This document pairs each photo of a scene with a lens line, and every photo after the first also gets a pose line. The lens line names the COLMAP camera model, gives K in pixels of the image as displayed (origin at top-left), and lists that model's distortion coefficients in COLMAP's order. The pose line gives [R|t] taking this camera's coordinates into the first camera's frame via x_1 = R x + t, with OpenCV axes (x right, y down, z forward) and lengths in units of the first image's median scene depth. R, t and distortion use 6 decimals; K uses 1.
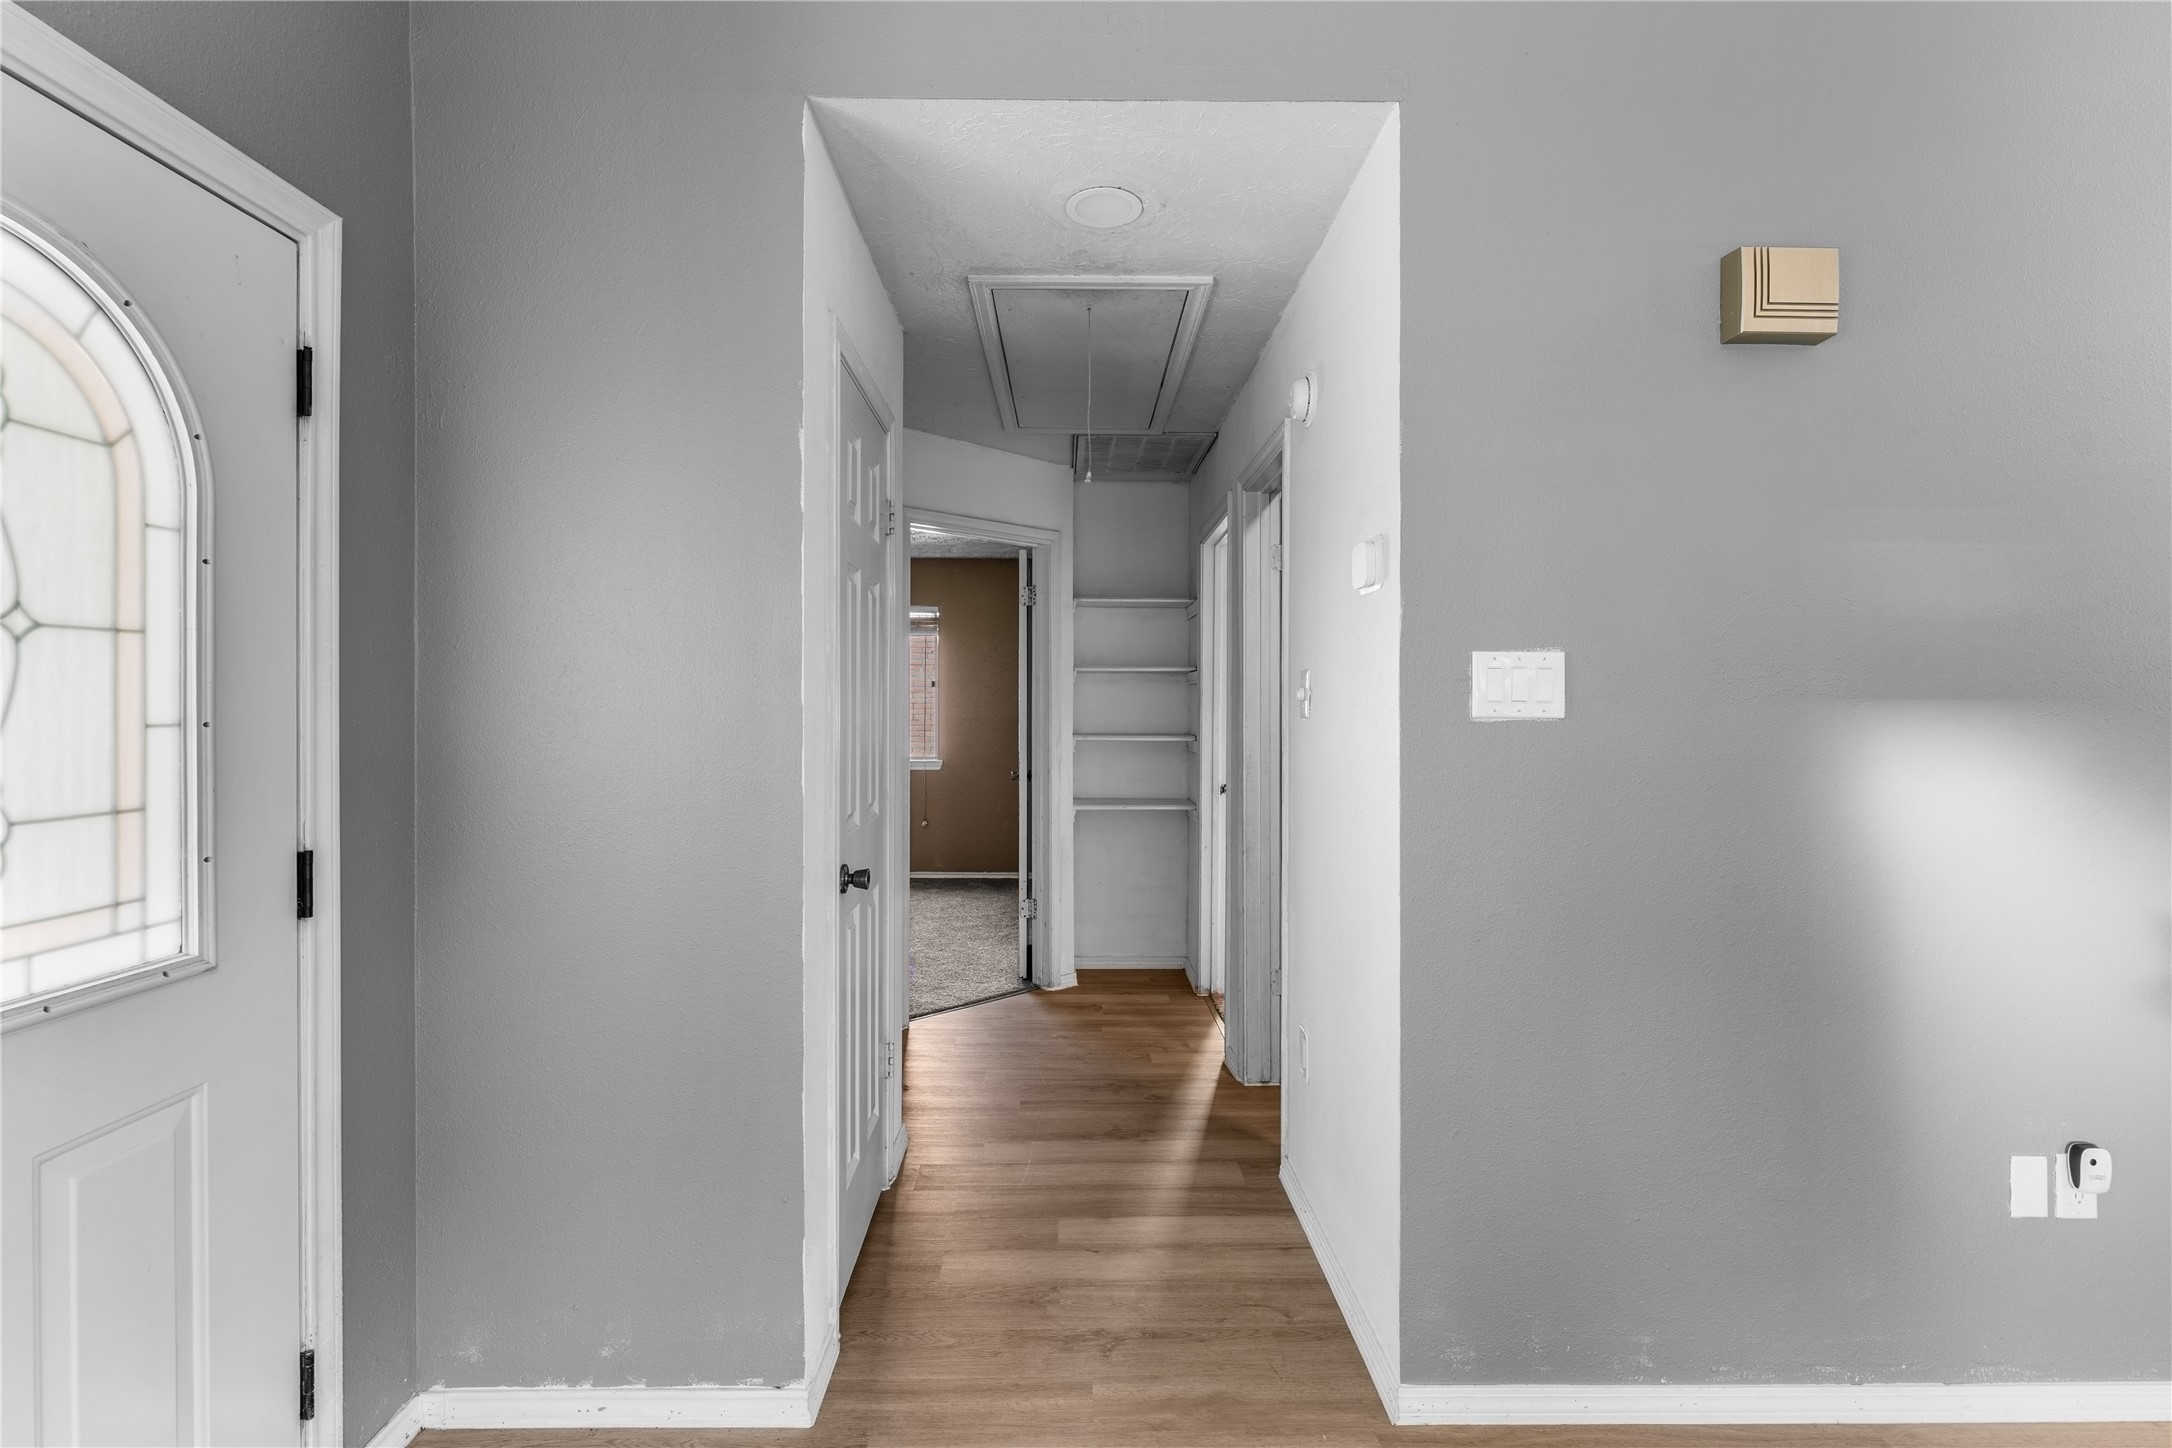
lens RADIAL K [[991.0, 0, 1074.6], [0, 991.0, 707.3], [0, 0, 1]] dist [0.000849, -0.000389]
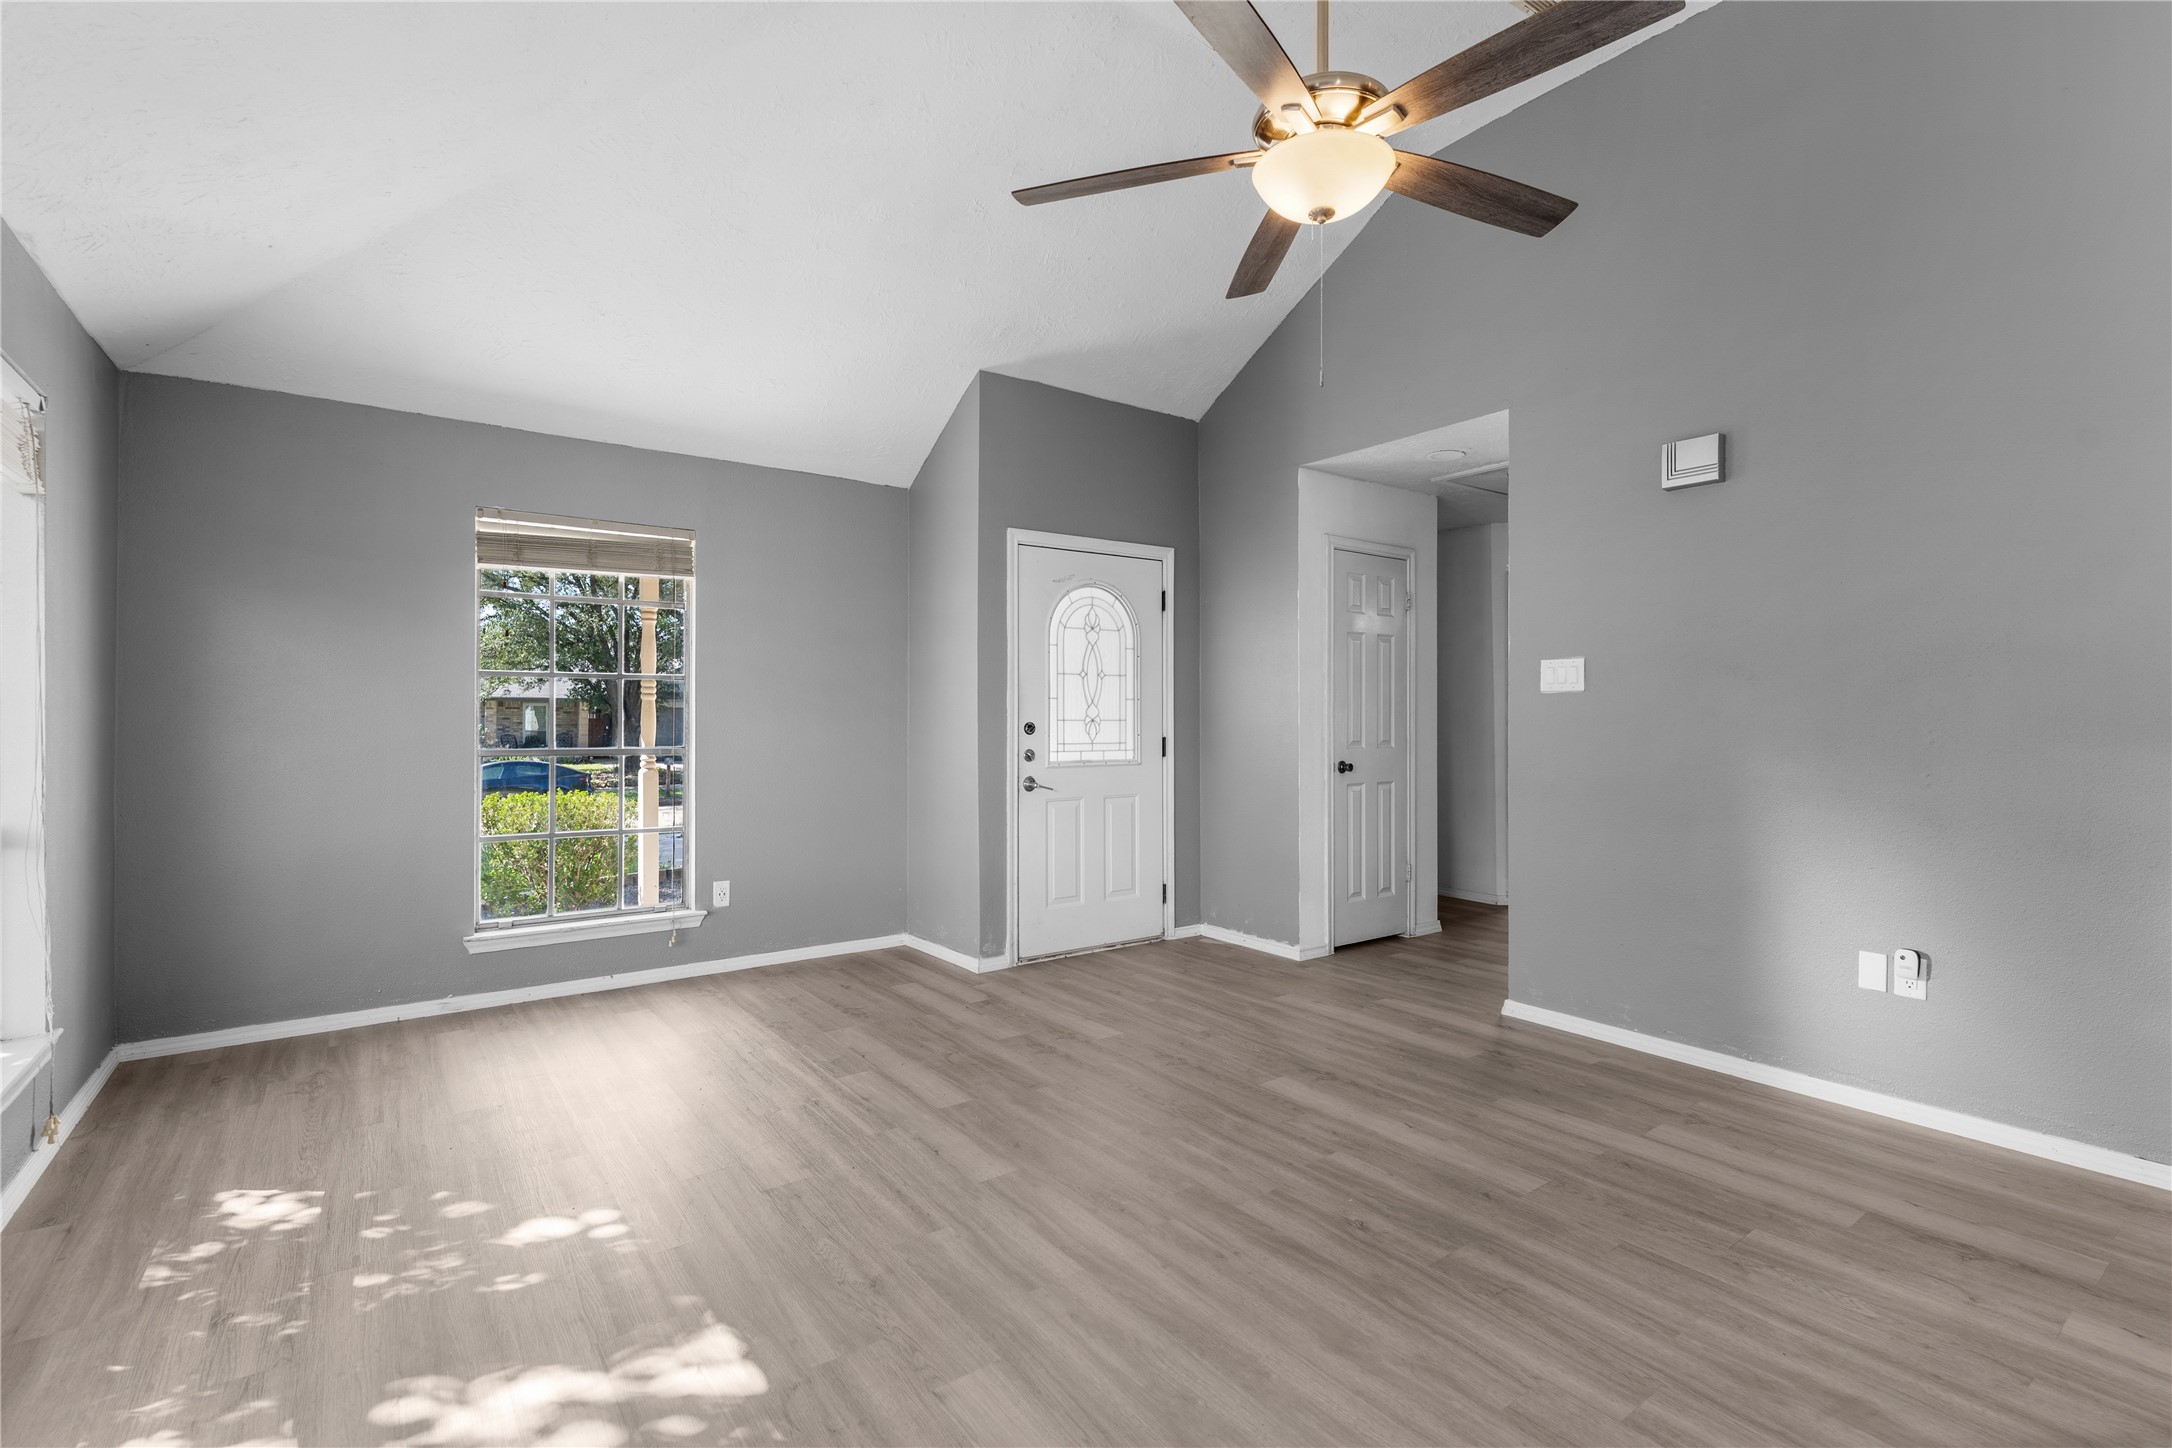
lens RADIAL K [[984.3, 0, 1074.1], [0, 984.3, 712.4], [0, 0, 1]] dist [0.000769, 0.000000]
pose [[0.570316, -0.005594, -0.821406, 1.568888], [-0.002120, 0.999963, -0.008281, 0.074886], [0.821422, 0.006464, 0.570284, -1.018556]]
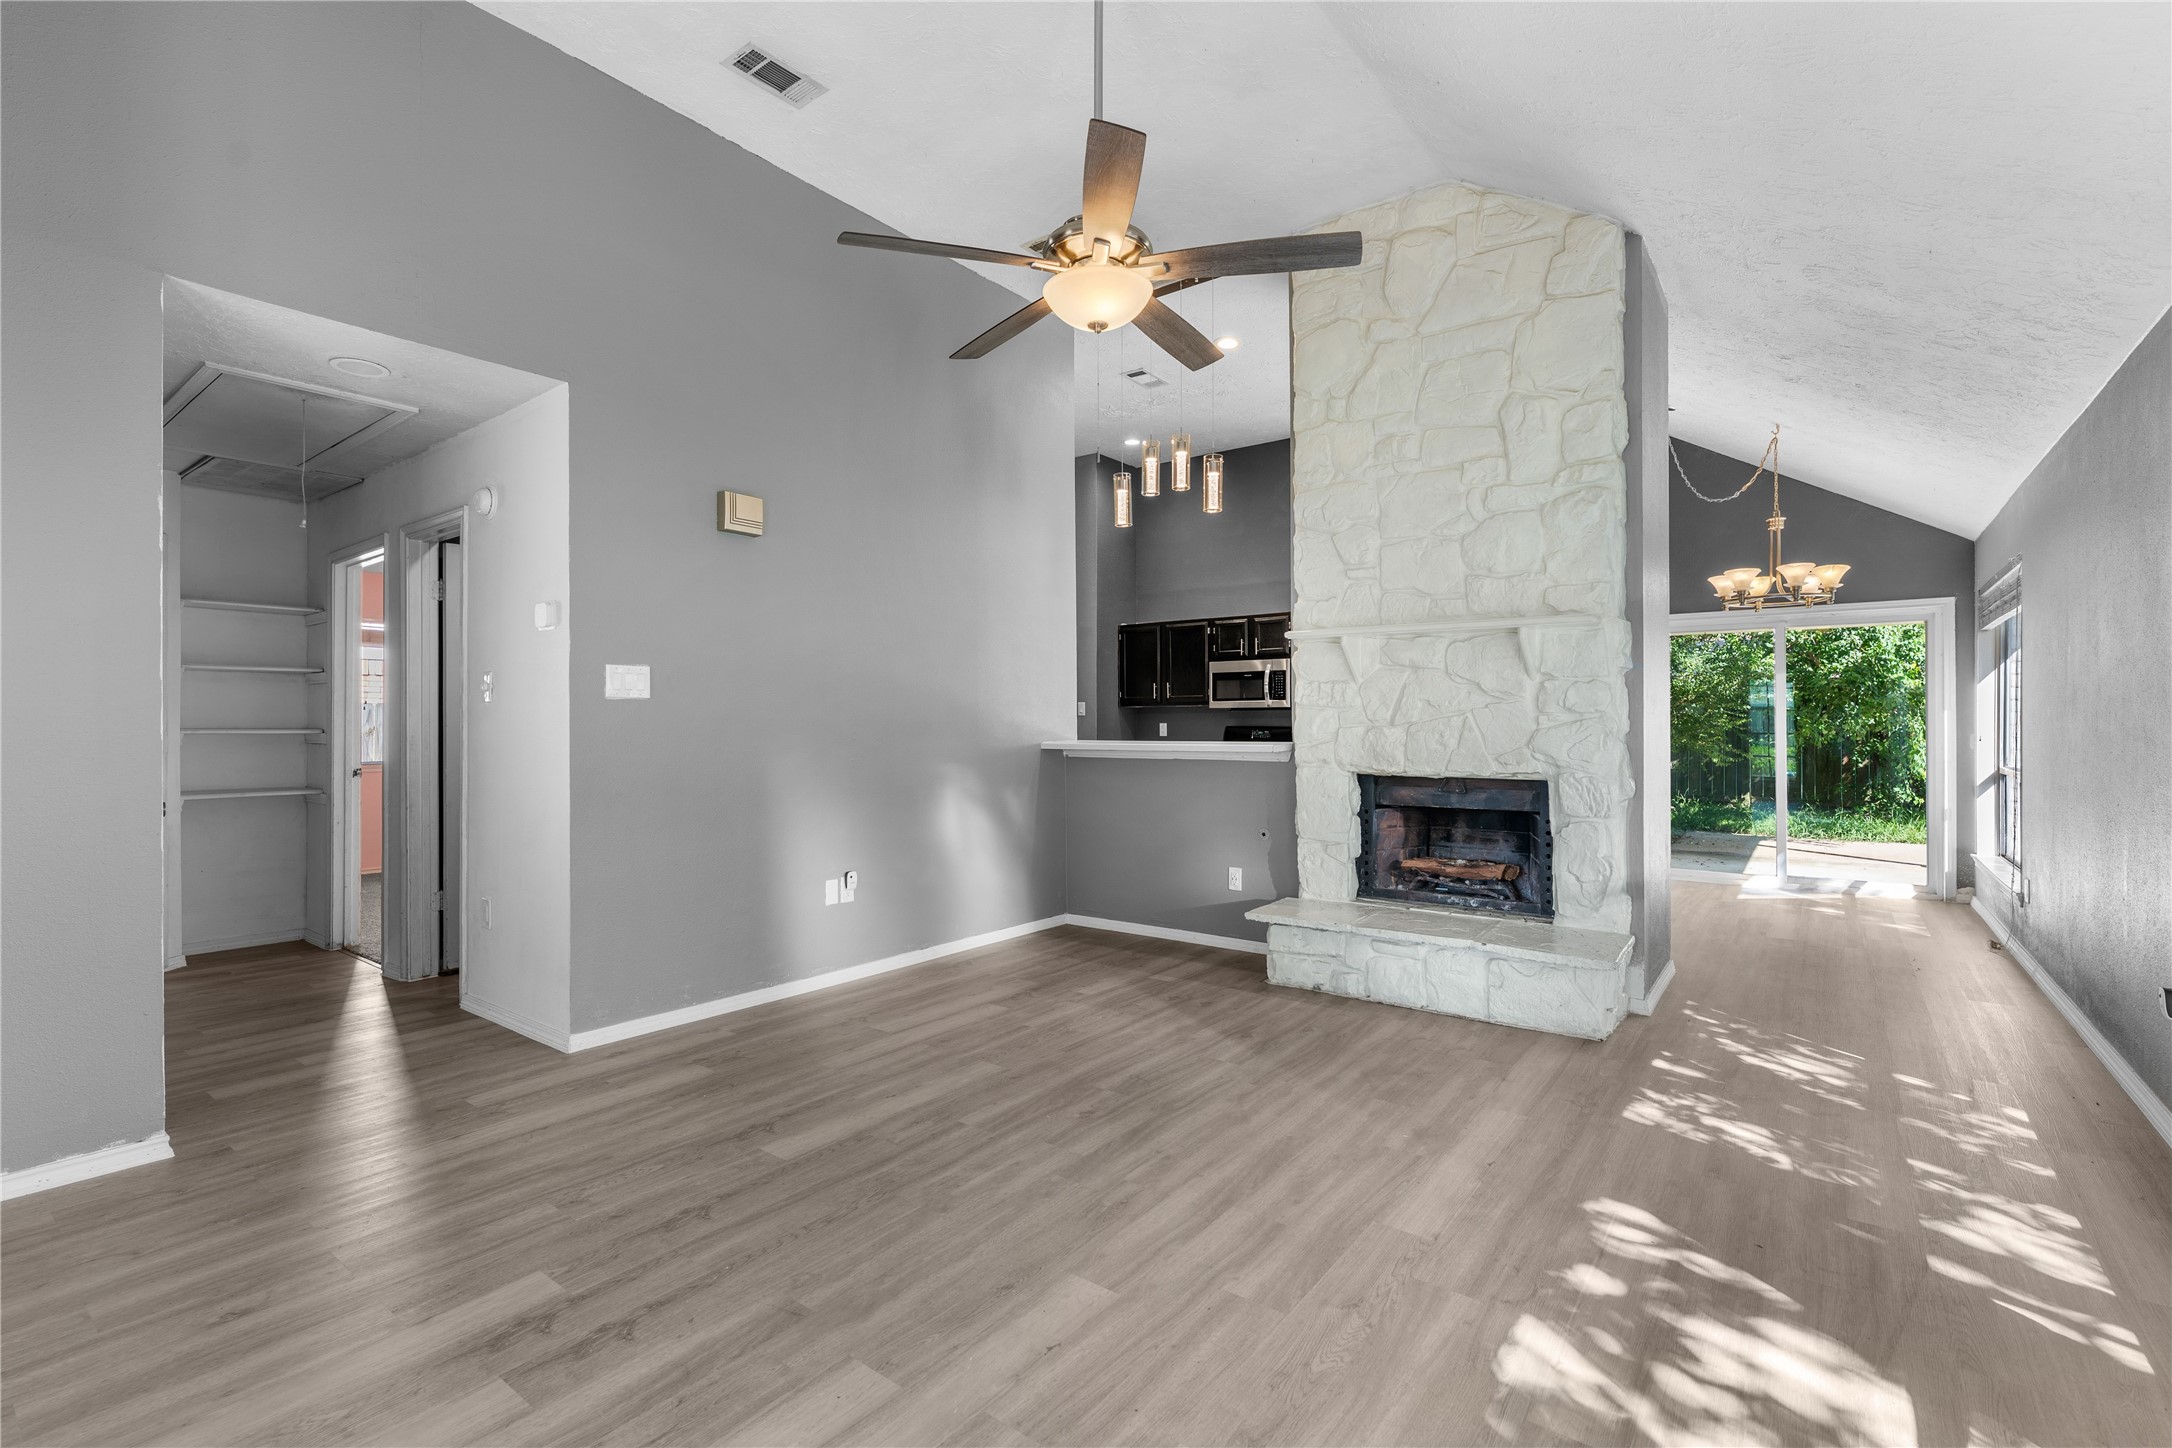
lens RADIAL K [[975.3, 0, 1078.5], [0, 975.3, 728.8], [0, 0, 1]] dist [-0.002539, -0.000381]
pose [[0.620613, -0.004048, 0.784106, -0.562833], [0.002675, 0.999992, 0.003046, 0.072201], [-0.784112, 0.000208, 0.620619, -0.996022]]
